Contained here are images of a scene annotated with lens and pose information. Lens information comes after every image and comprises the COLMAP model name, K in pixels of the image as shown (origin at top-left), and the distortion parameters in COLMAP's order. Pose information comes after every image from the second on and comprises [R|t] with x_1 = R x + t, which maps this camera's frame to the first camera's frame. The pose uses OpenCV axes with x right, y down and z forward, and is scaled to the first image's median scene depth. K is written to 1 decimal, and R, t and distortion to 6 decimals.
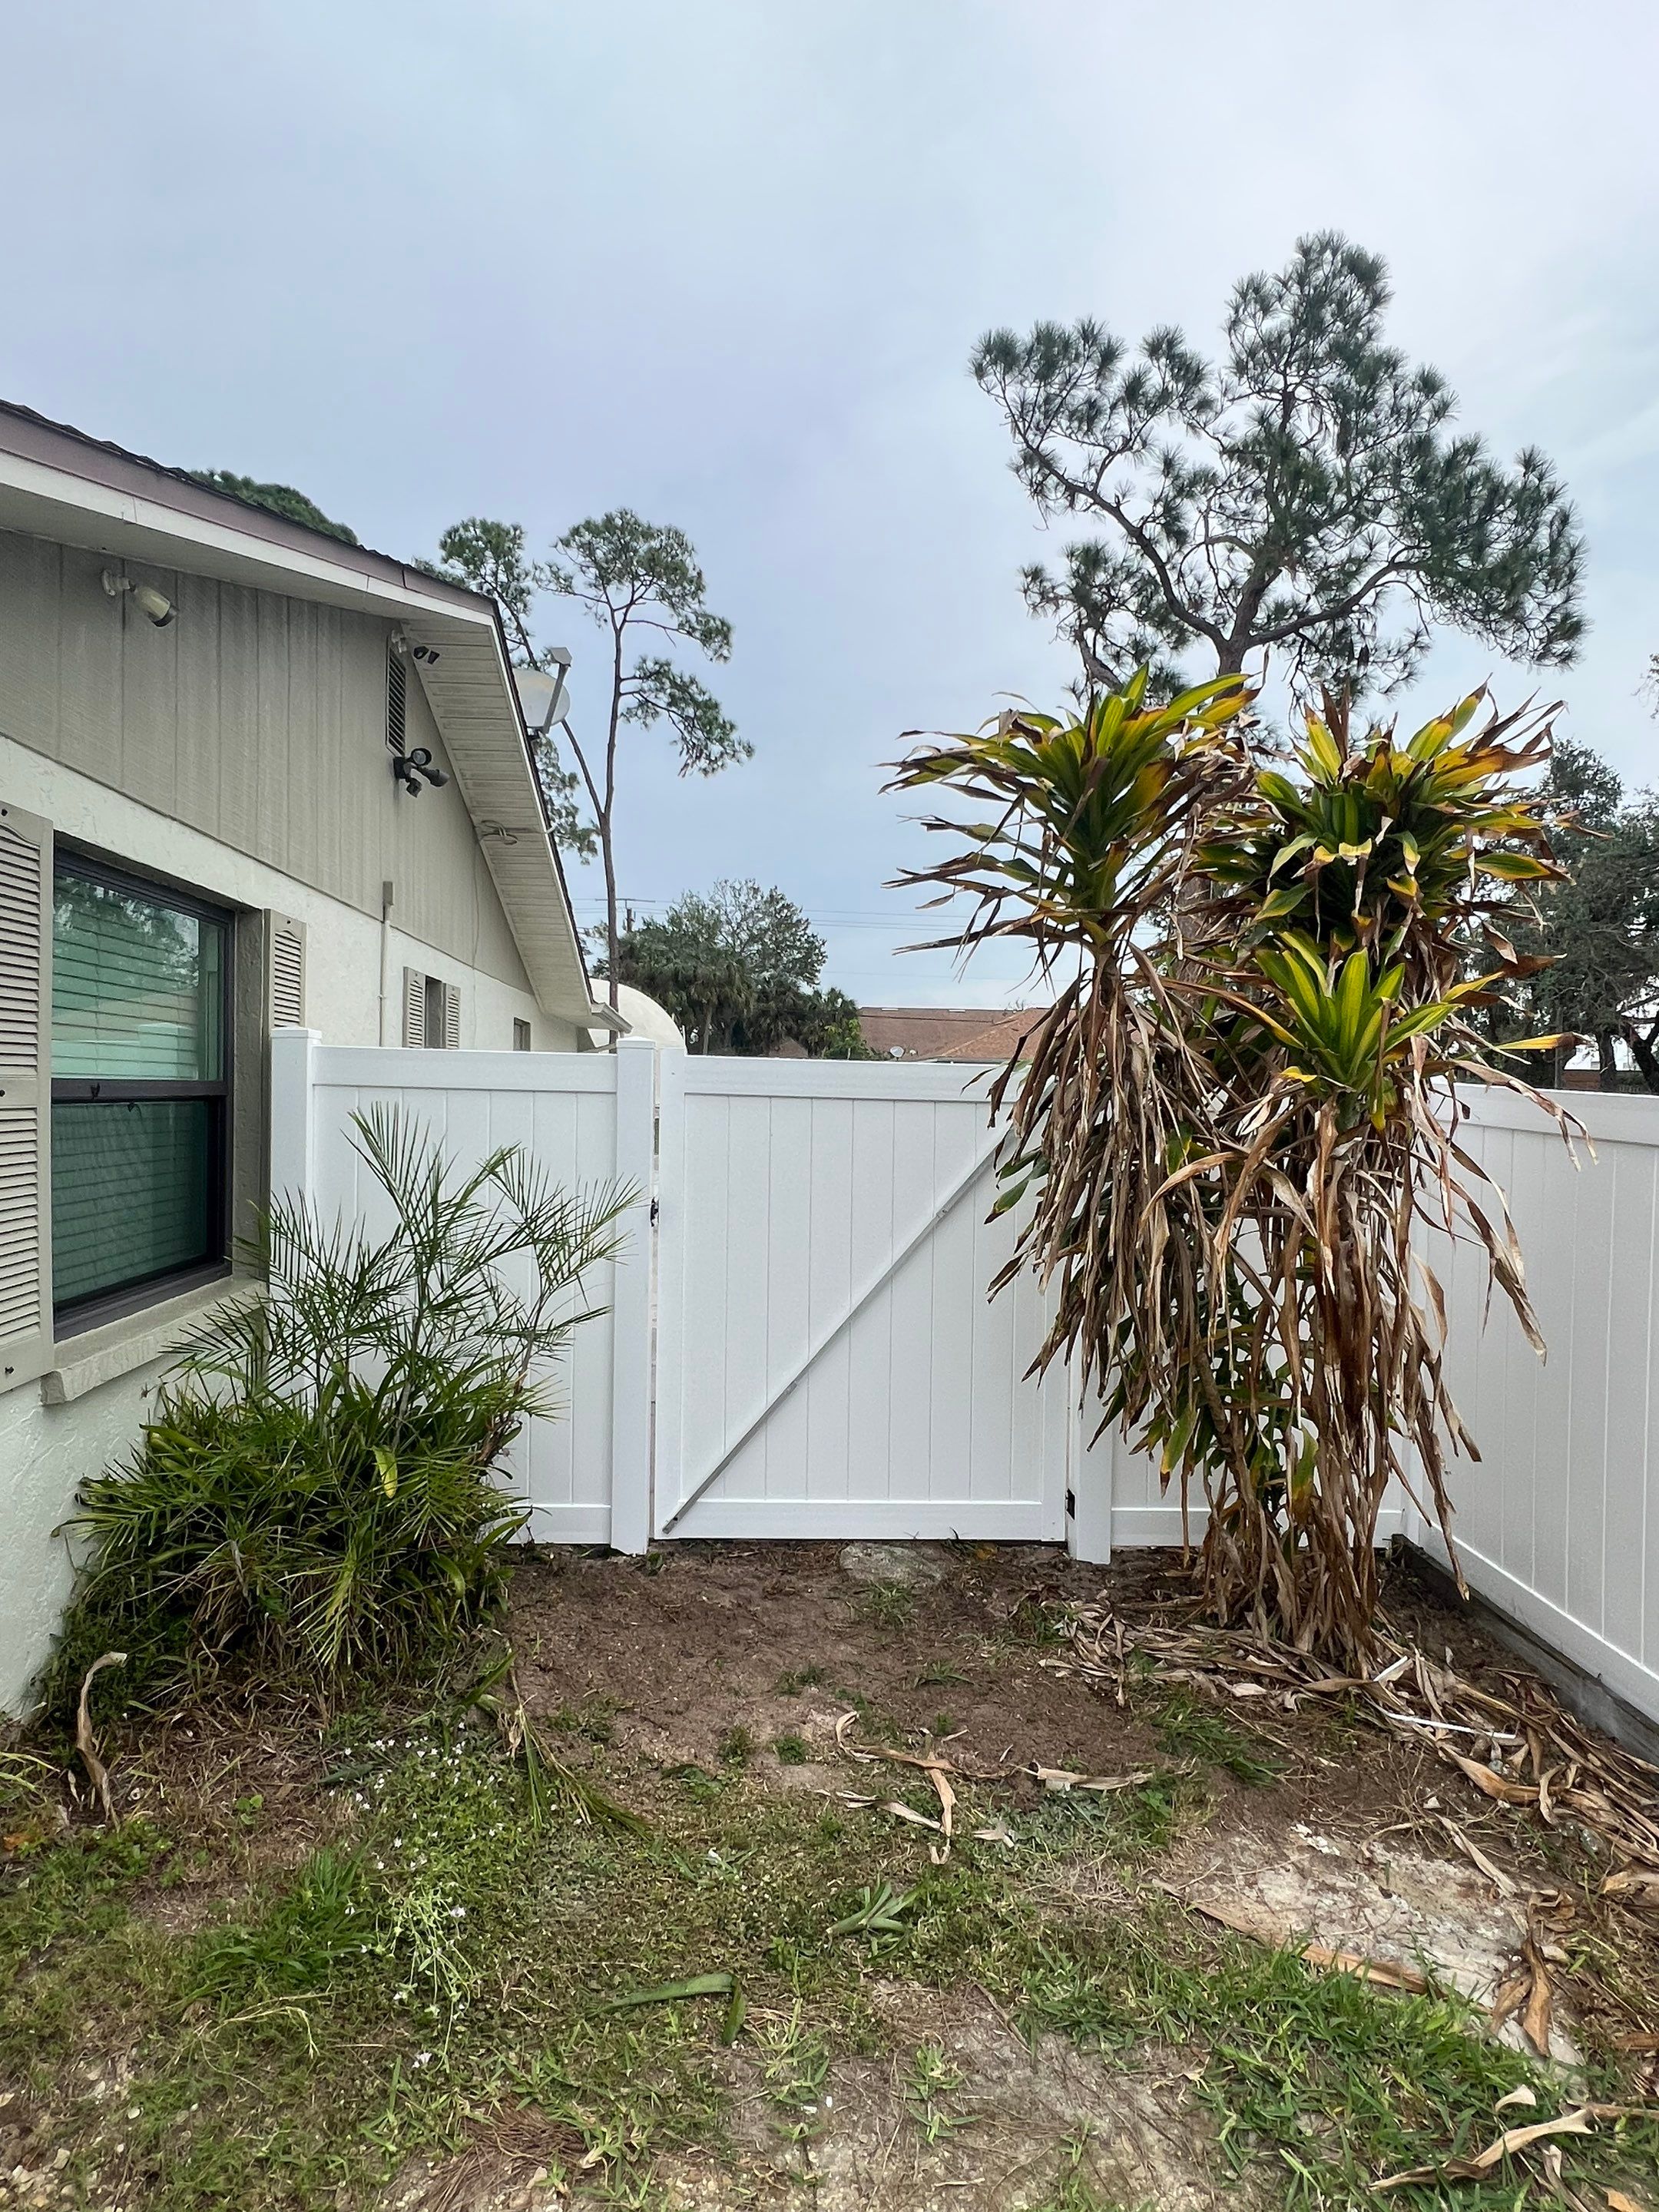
lens RADIAL K [[1172.6, 0, 814.4], [0, 1172.6, 1109.3], [0, 0, 1]] dist [0.000848, -0.017090]
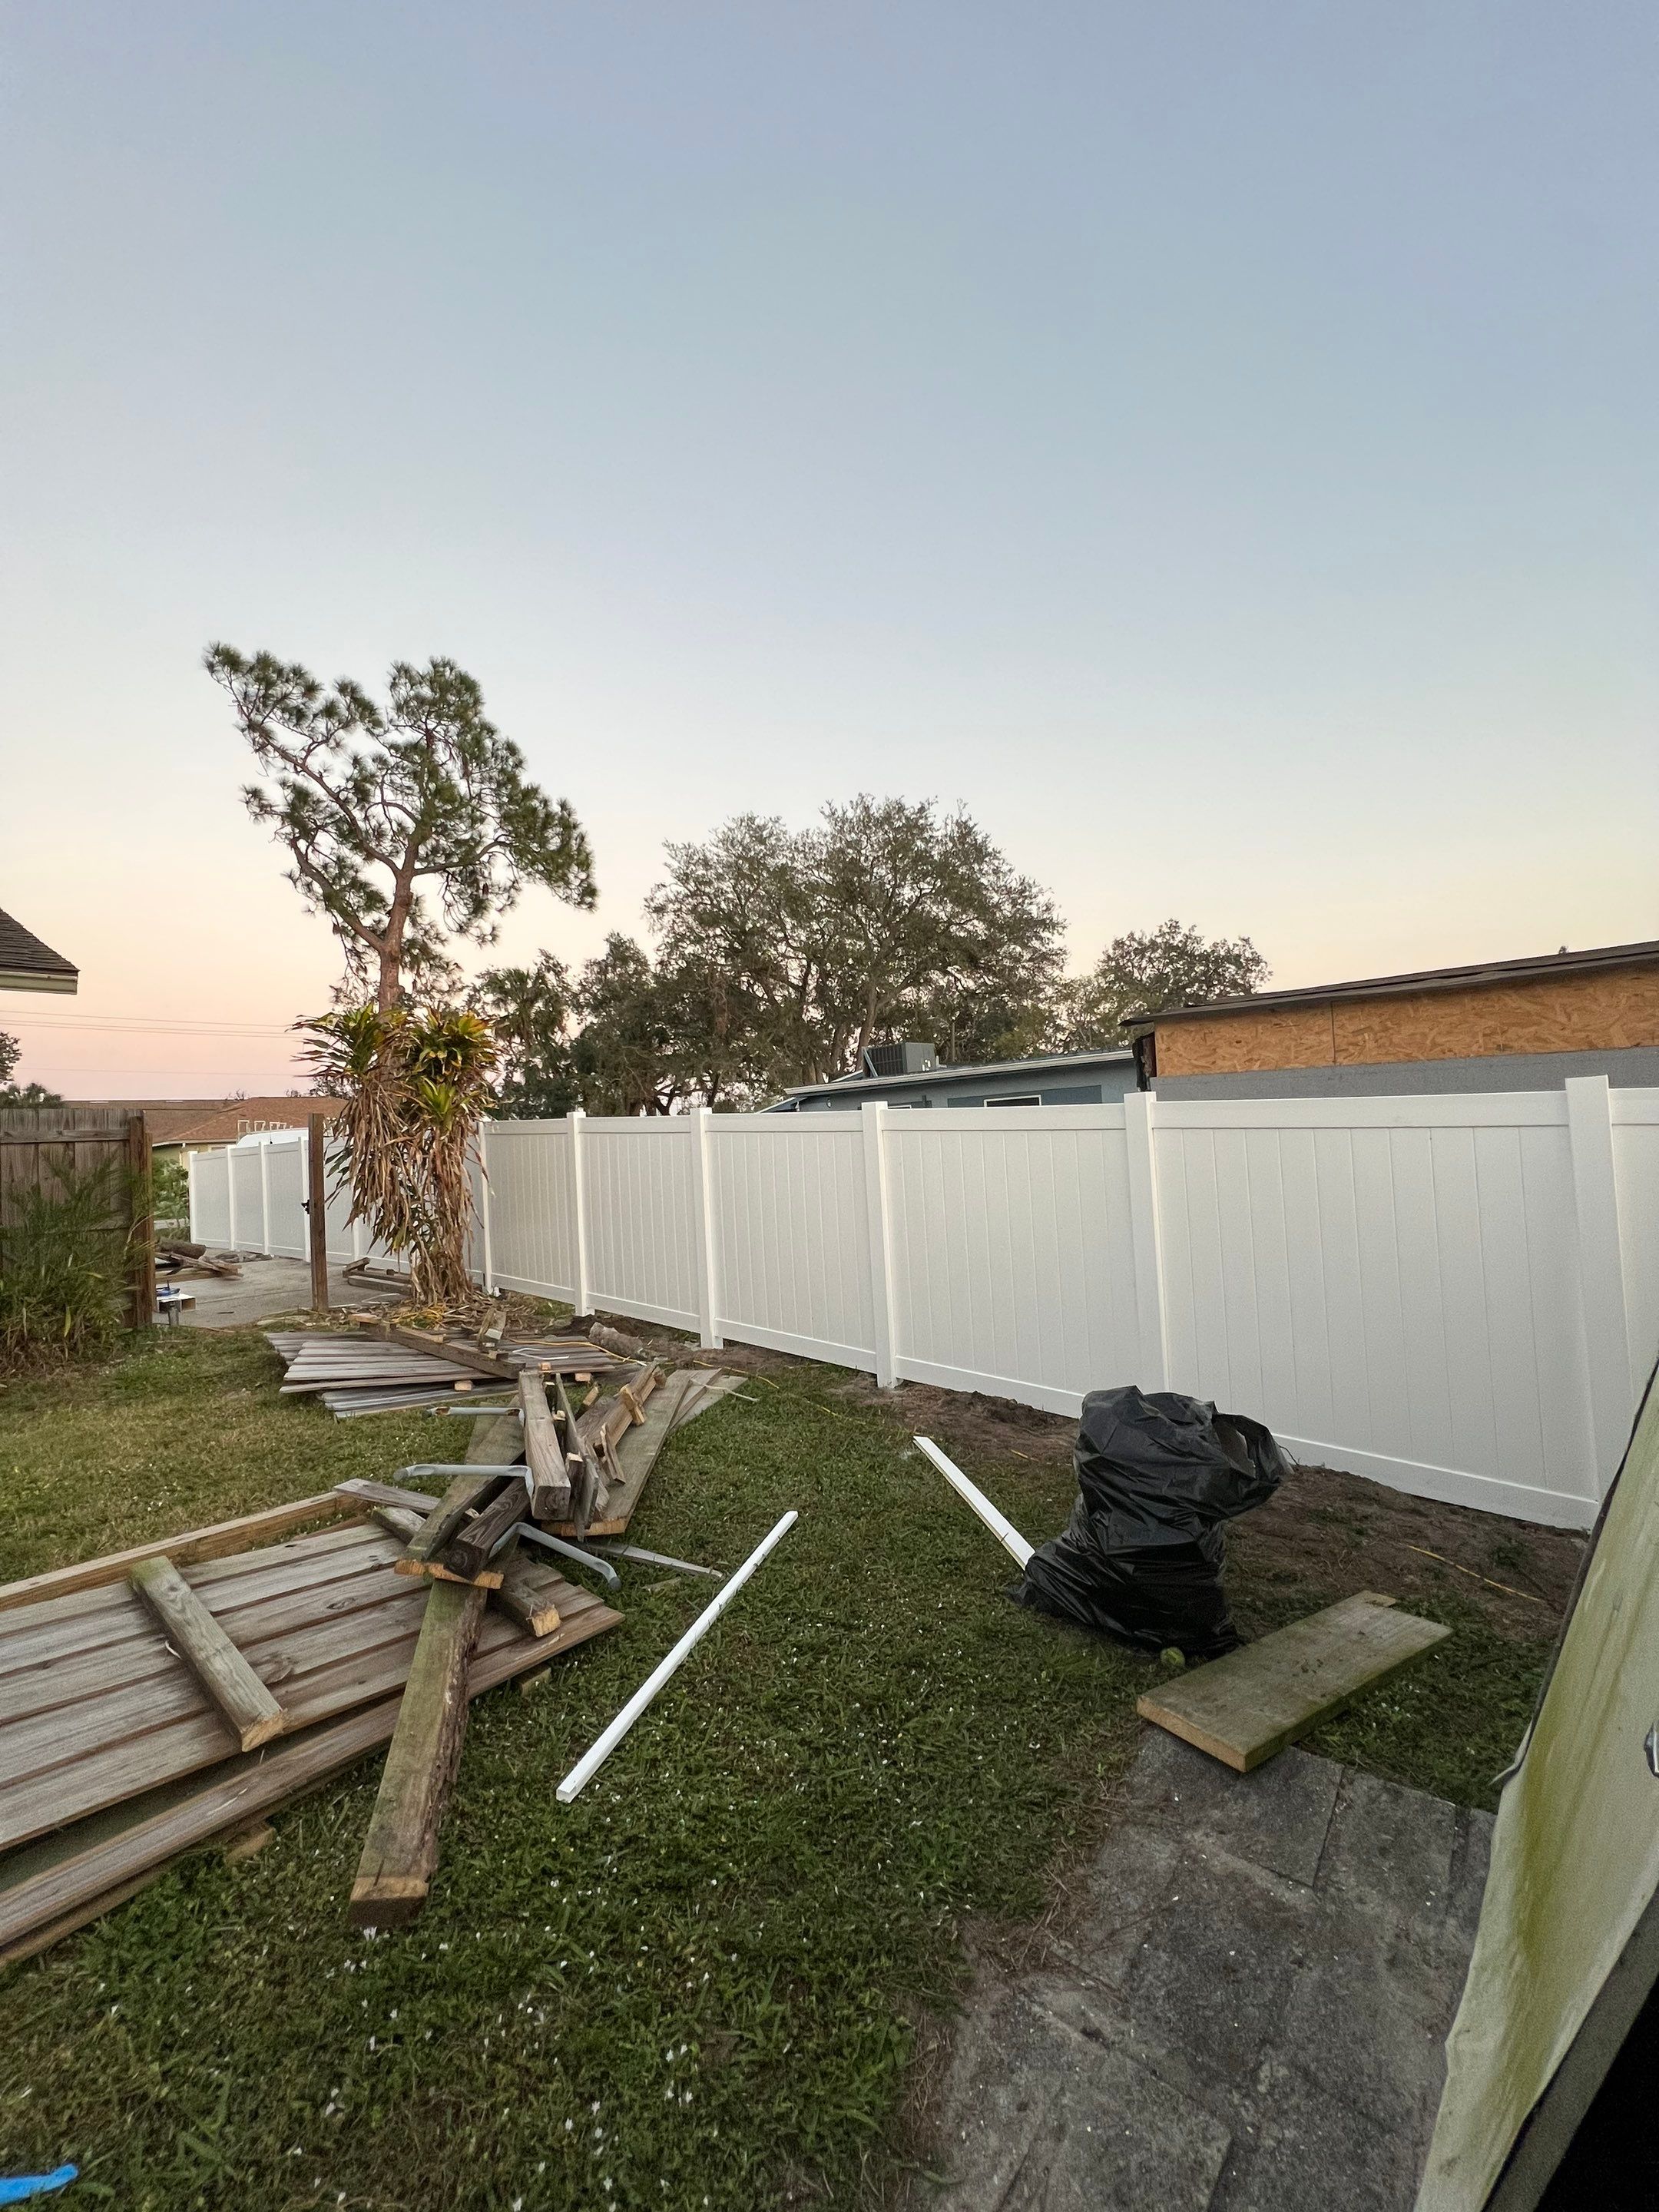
lens RADIAL K [[881.0, 0, 829.5], [0, 881.0, 1110.0], [0, 0, 1]] dist [-0.001763, 0.000683]
pose [[0.715881, -0.035534, 0.697317, -0.088243], [0.080901, 0.996199, -0.032291, 0.020323], [-0.693519, 0.079530, 0.716035, -0.269277]]
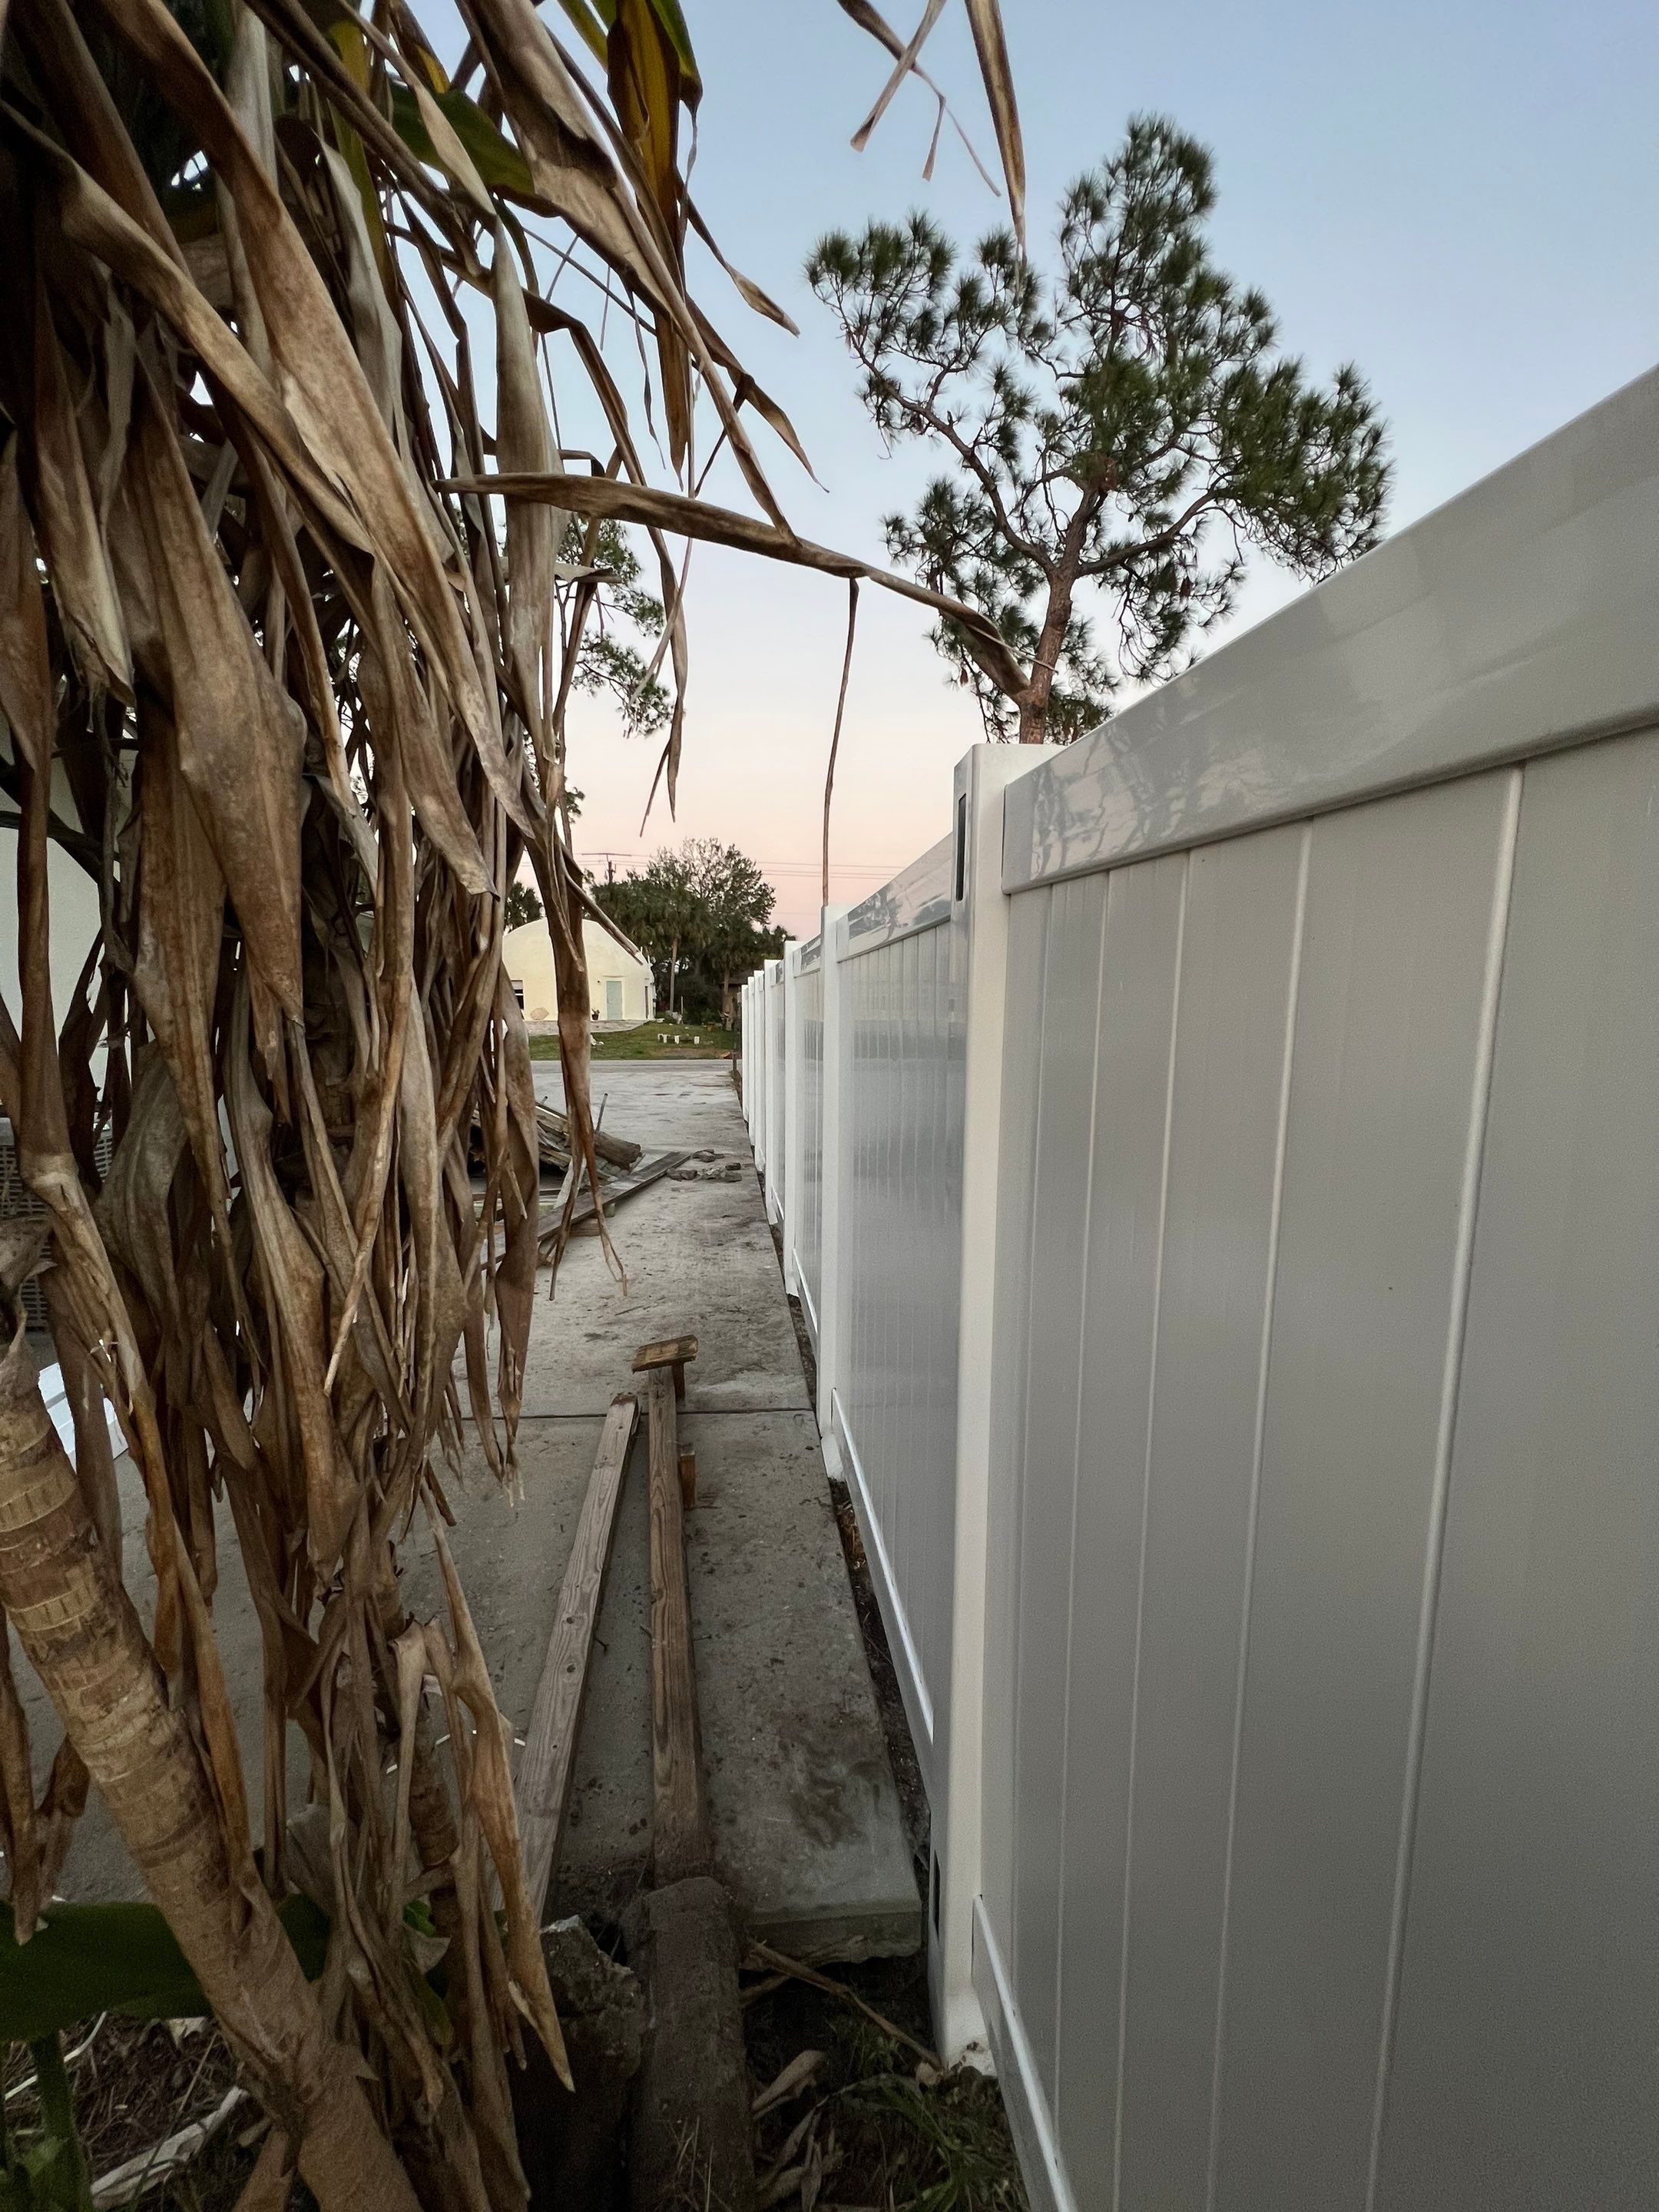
lens RADIAL K [[881.0, 0, 829.5], [0, 881.0, 1110.0], [0, 0, 1]] dist [-0.001763, 0.000683]
pose [[0.999088, -0.015584, 0.039755, 0.106257], [0.011753, 0.995423, 0.094840, 0.011876], [-0.041051, -0.094286, 0.994698, 0.165929]]
